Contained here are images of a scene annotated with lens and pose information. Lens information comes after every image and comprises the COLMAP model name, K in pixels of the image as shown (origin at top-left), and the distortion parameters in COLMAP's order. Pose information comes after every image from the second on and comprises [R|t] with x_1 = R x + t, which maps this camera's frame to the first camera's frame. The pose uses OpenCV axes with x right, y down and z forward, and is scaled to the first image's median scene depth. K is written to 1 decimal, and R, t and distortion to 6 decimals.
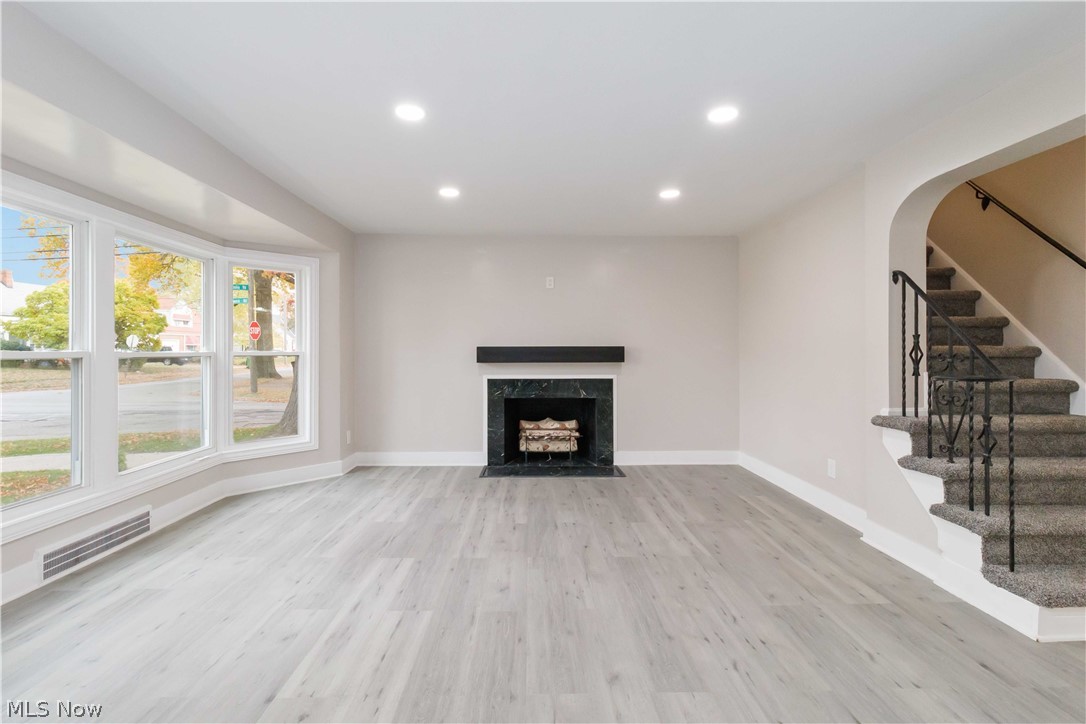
lens RADIAL K [[506.3, 0, 540.9], [0, 506.3, 349.5], [0, 0, 1]] dist [0.001705, 0.000067]
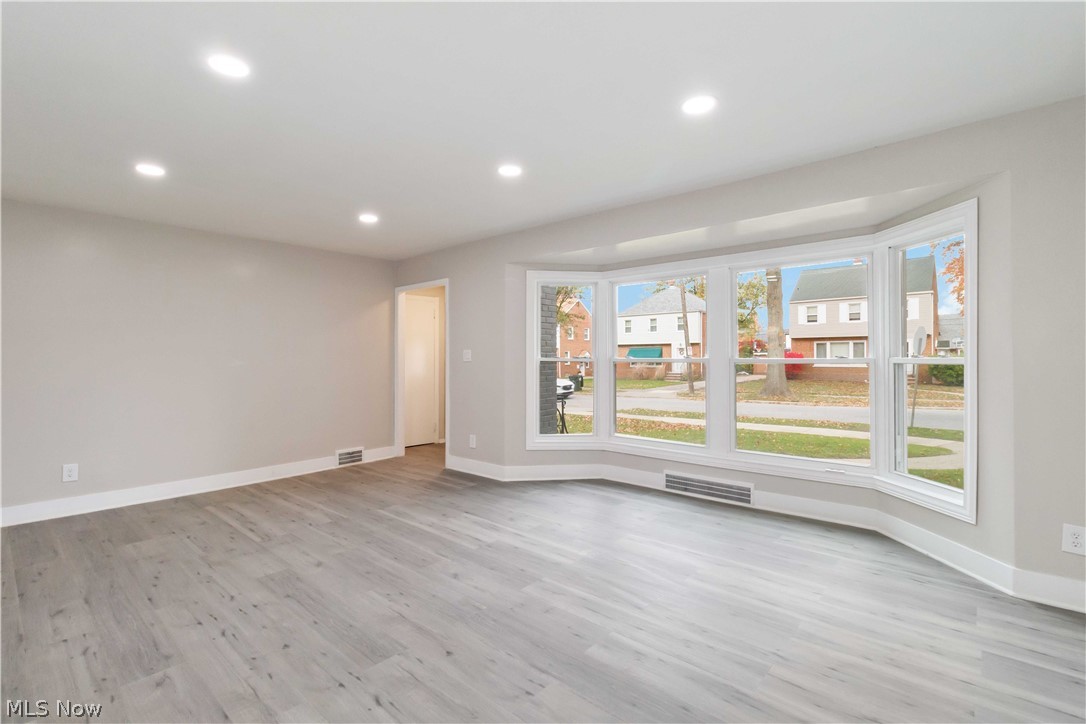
lens RADIAL K [[495.9, 0, 537.2], [0, 495.9, 358.7], [0, 0, 1]] dist [0.003454, 0.000267]
pose [[-0.681454, 0.004534, -0.731847, 0.437423], [0.007048, 0.999975, -0.000367, 0.001058], [0.731827, -0.005408, -0.681469, 1.373916]]
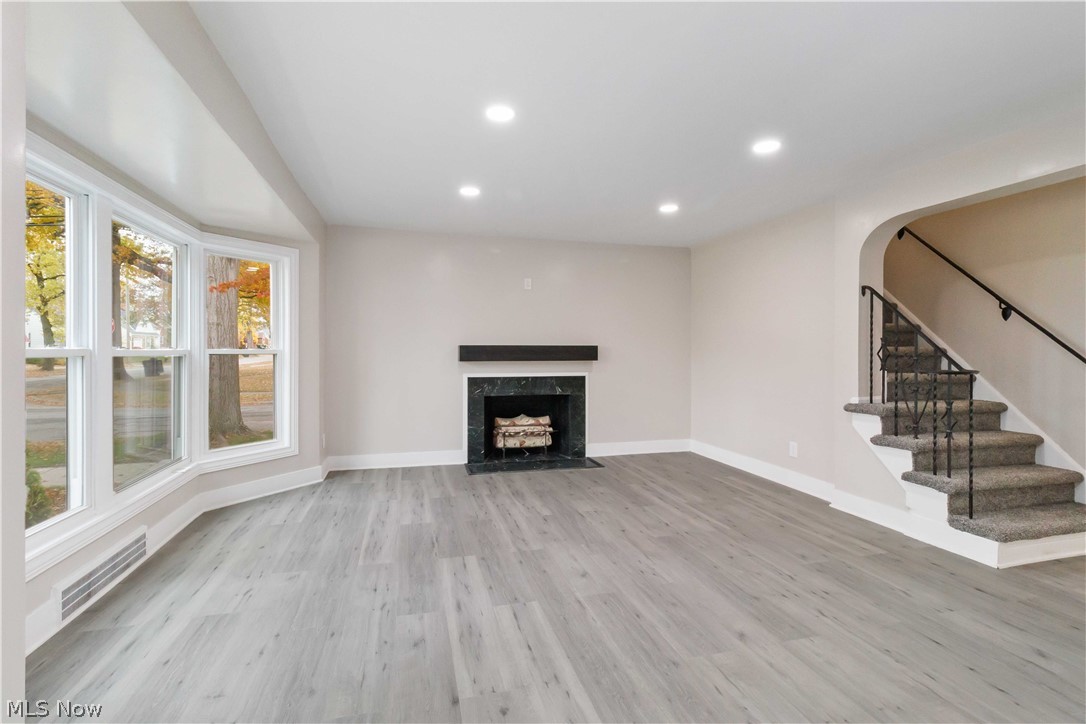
lens RADIAL K [[497.2, 0, 539.5], [0, 497.2, 352.7], [0, 0, 1]] dist [0.001899, -0.000153]
pose [[0.971457, 0.001403, 0.237210, -0.302419], [-0.003593, 0.999955, 0.008801, -0.000200], [-0.237187, -0.009403, 0.971418, 0.010773]]
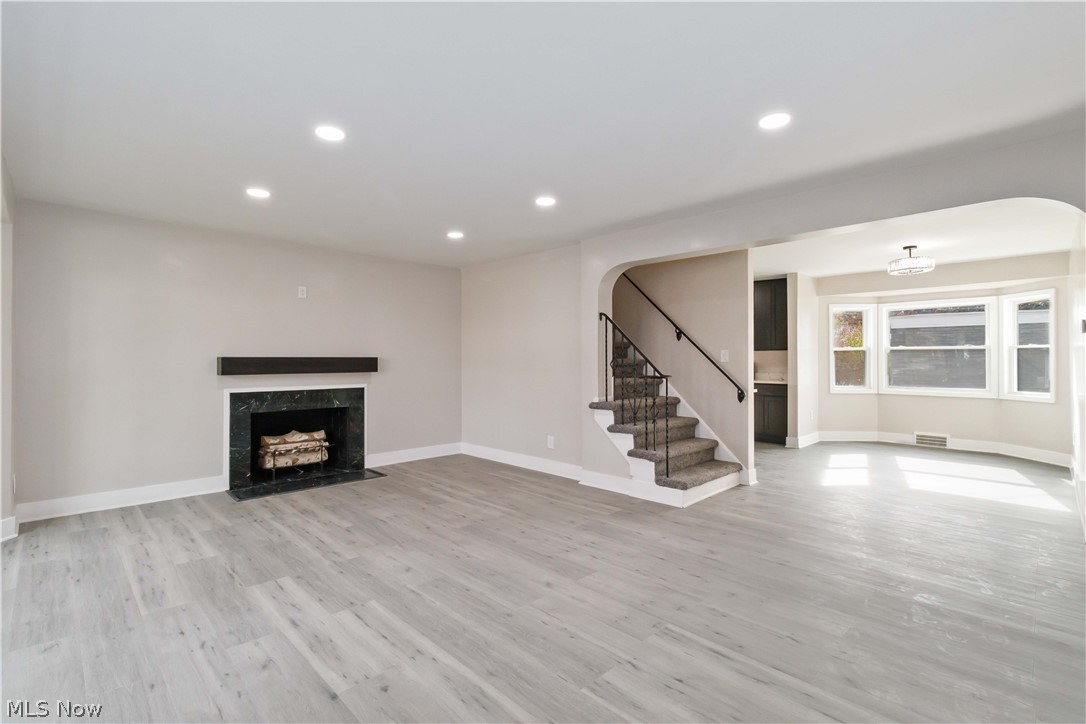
lens RADIAL K [[495.9, 0, 537.2], [0, 495.9, 358.7], [0, 0, 1]] dist [0.003454, 0.000267]
pose [[0.729519, 0.002755, 0.683955, -0.465376], [-0.002893, 0.999995, -0.000942, -0.005286], [-0.683954, -0.001291, 0.729524, -0.019450]]
